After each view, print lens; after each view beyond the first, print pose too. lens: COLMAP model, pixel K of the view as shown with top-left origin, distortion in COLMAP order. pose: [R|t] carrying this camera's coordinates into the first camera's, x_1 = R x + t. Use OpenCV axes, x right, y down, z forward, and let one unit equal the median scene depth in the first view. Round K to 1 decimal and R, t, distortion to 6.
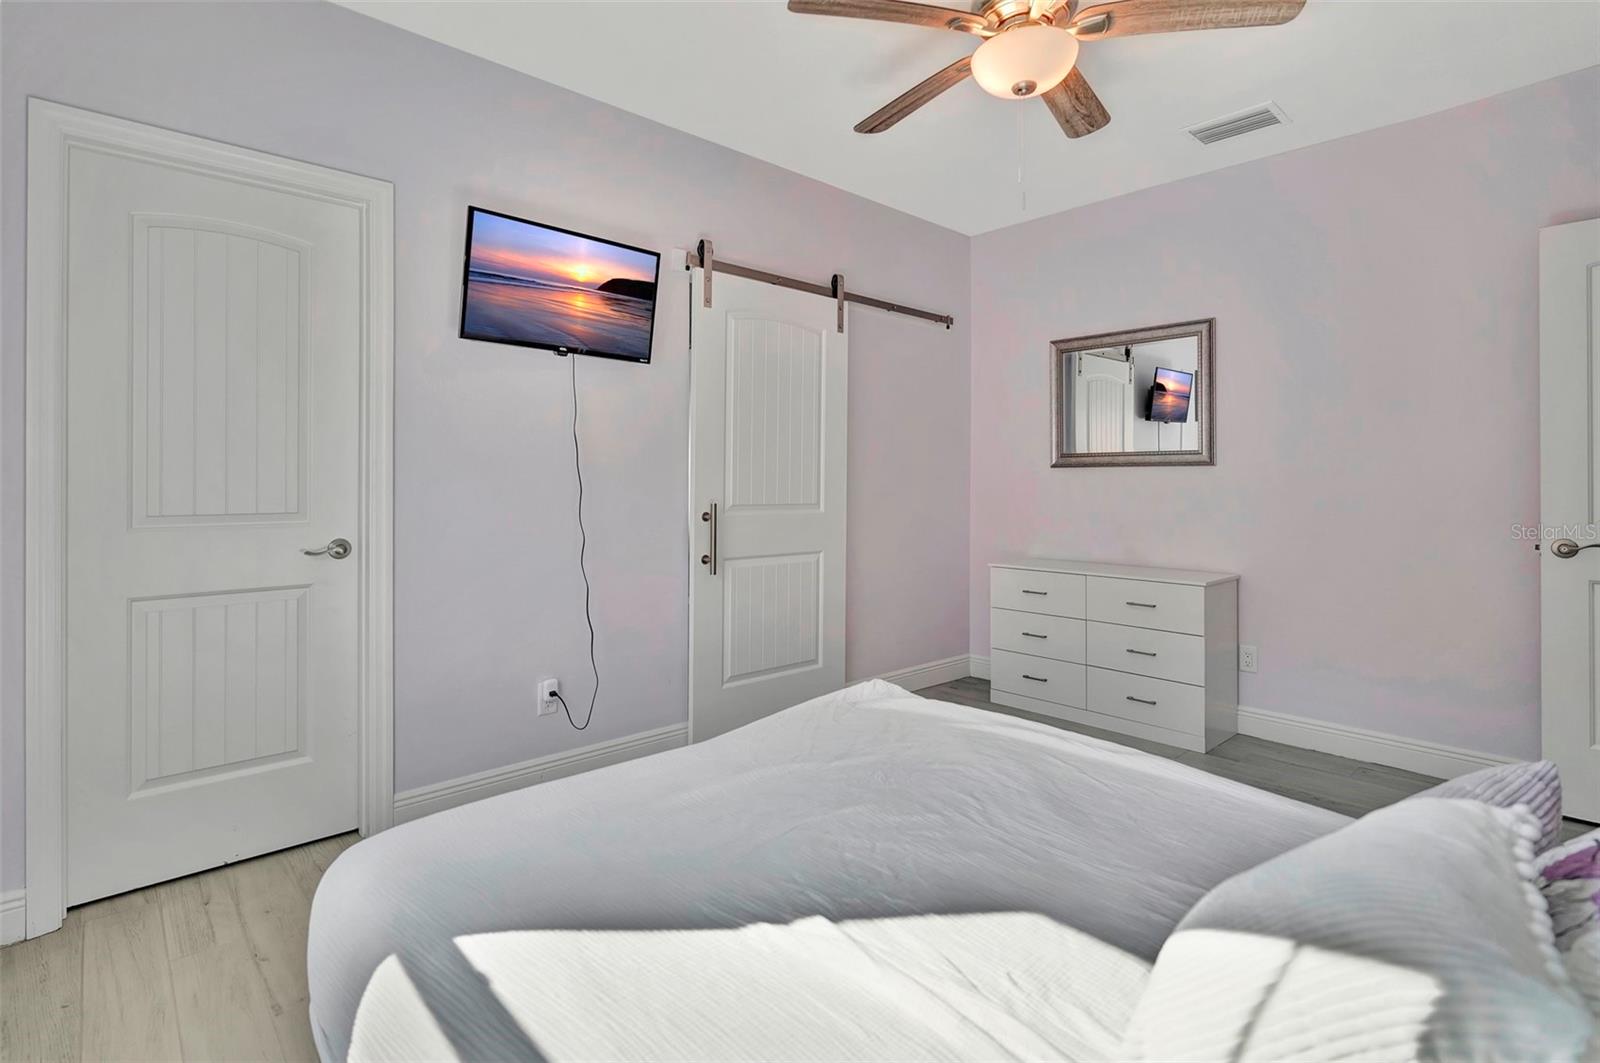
lens RADIAL K [[783.6, 0, 800.5], [0, 783.6, 479.7], [0, 0, 1]] dist [-0.000292, -0.000164]
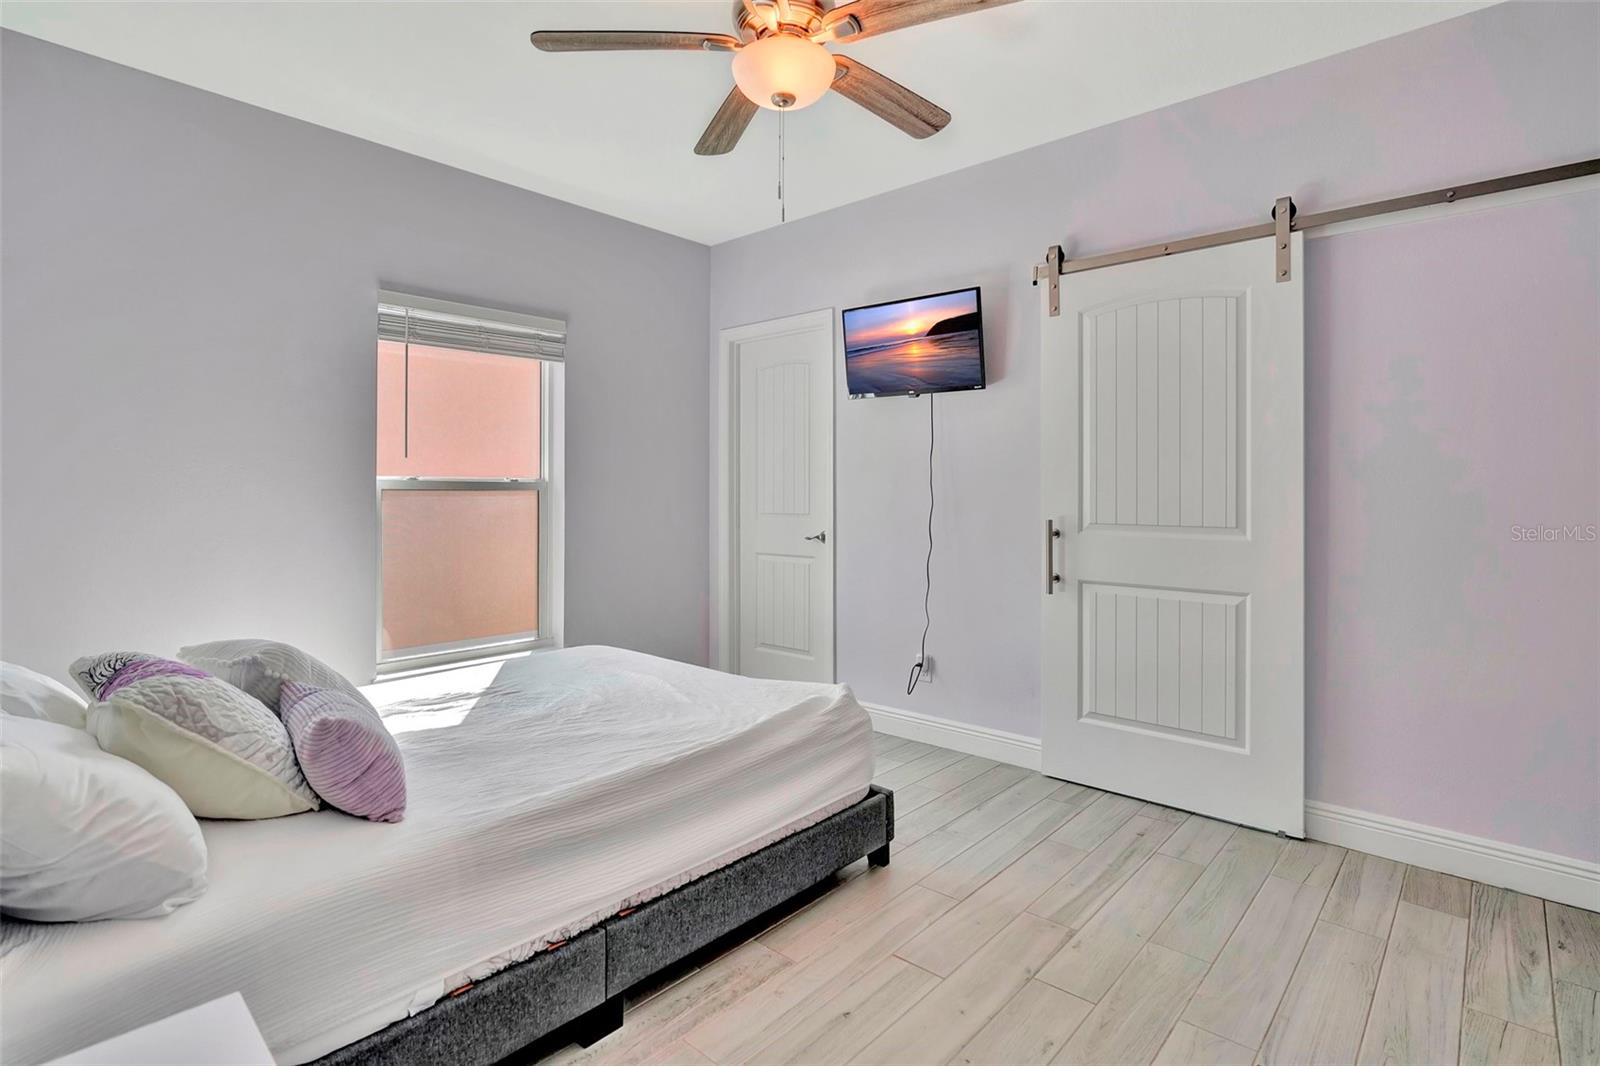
lens RADIAL K [[783.6, 0, 800.5], [0, 783.6, 481.2], [0, 0, 1]] dist [-0.000292, -0.000164]
pose [[0.132542, -0.014549, -0.991071, 0.892708], [-0.005015, 0.999870, -0.015349, 0.000598], [0.991165, 0.007005, 0.132452, 0.637982]]
